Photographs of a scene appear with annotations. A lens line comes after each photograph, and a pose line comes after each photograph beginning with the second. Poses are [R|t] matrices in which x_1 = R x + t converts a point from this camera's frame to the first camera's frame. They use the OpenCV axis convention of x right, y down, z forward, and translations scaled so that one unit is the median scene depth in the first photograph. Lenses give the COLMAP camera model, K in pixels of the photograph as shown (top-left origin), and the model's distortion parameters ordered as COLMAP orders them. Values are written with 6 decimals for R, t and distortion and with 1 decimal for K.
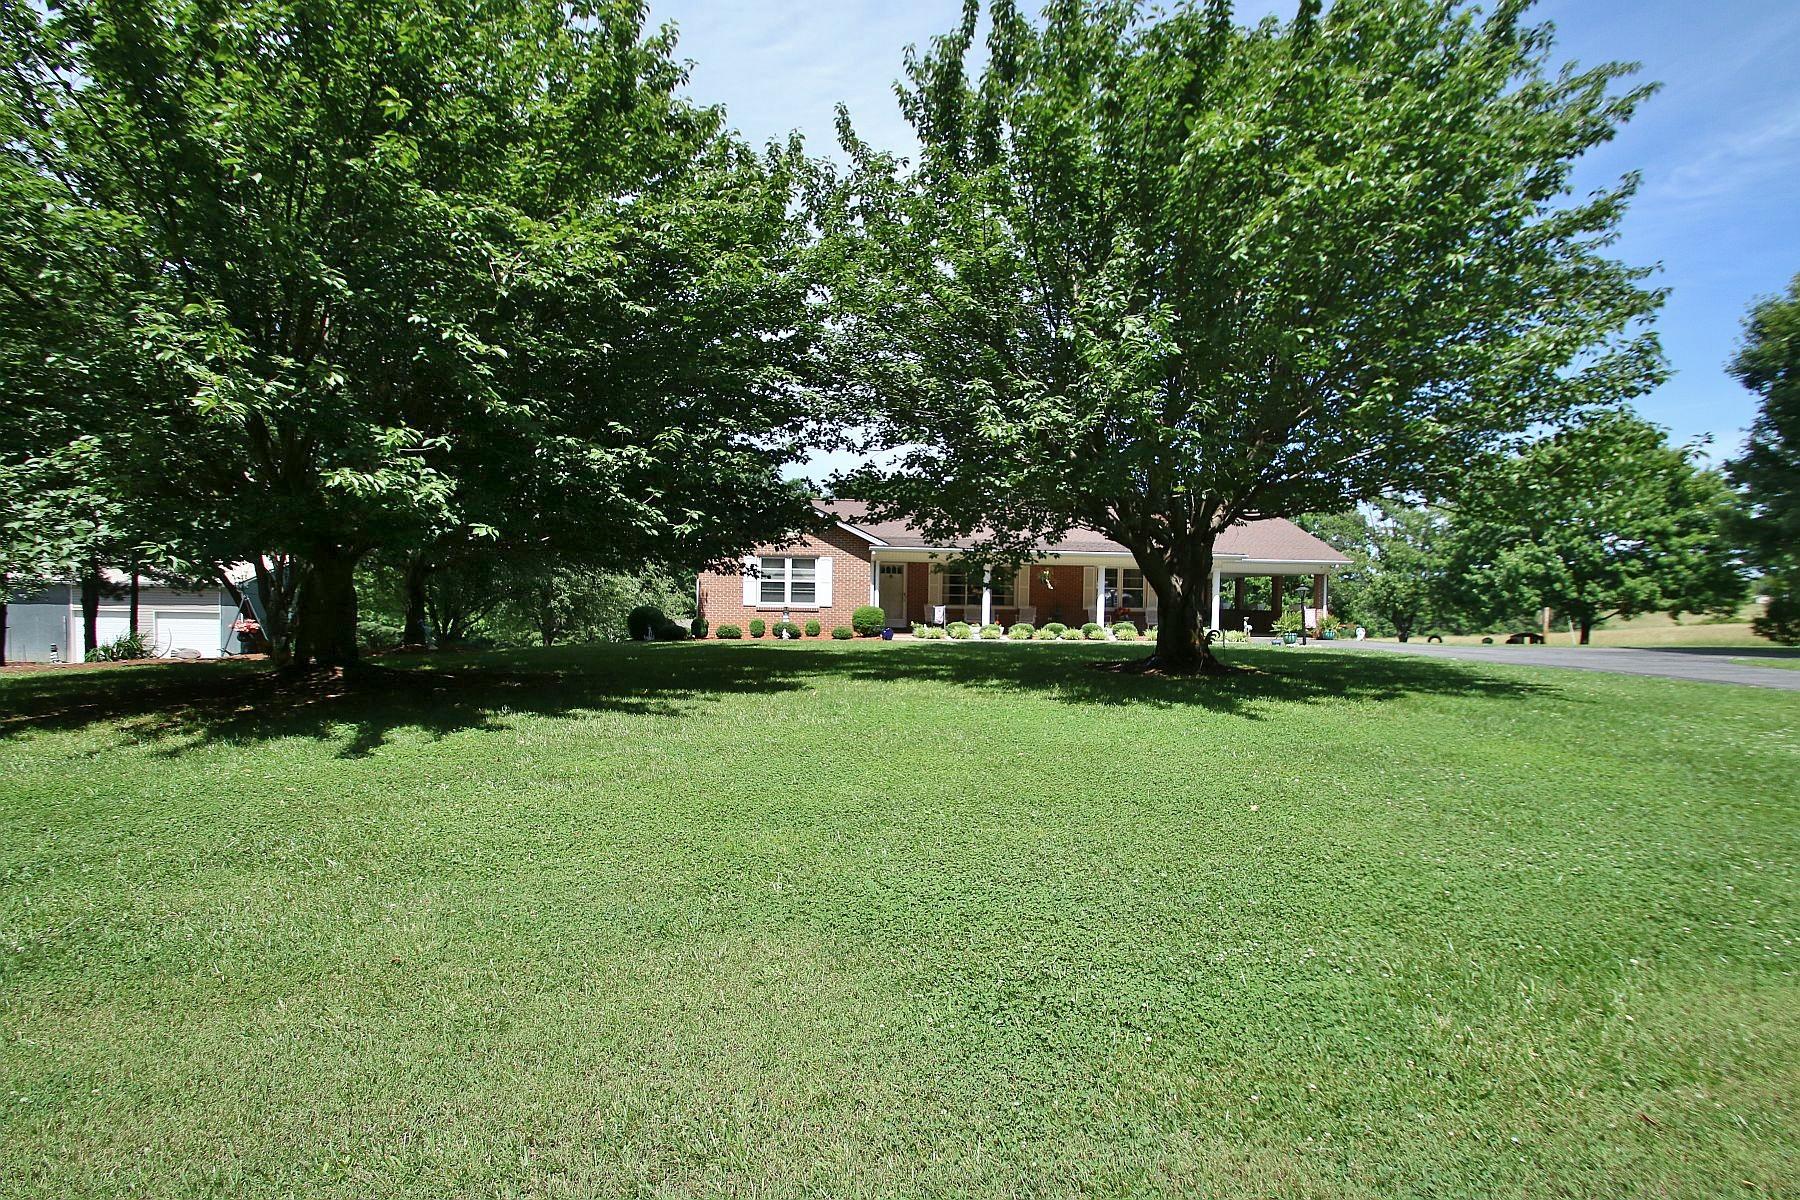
lens RADIAL K [[833.1, 0, 899.2], [0, 833.1, 596.5], [0, 0, 1]] dist [0.007452, -0.003868]
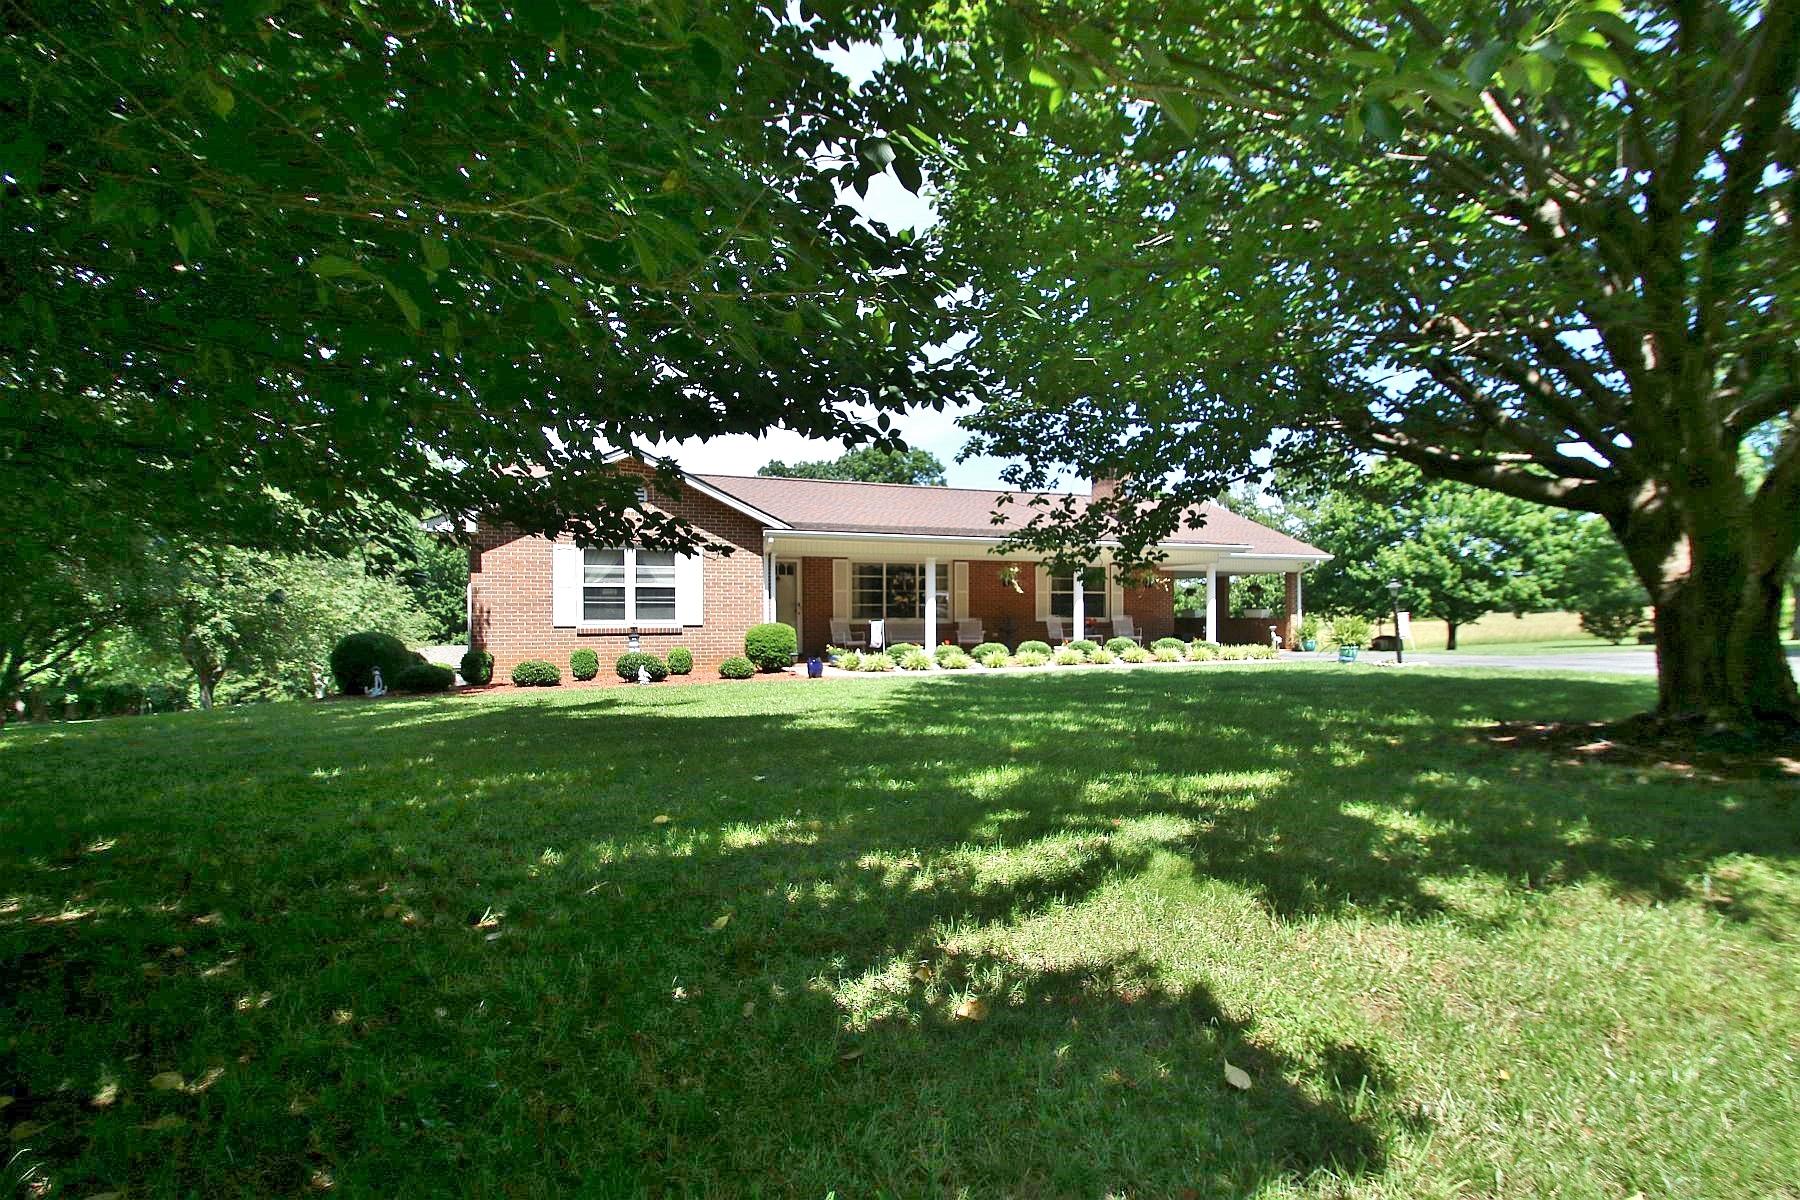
lens RADIAL K [[833.1, 0, 900.4], [0, 833.1, 594.4], [0, 0, 1]] dist [0.007452, -0.003868]
pose [[0.962462, -0.013544, 0.271079, -0.108051], [0.018837, 0.999679, -0.016933, 0.002293], [-0.270763, 0.021404, 0.962408, 0.348607]]
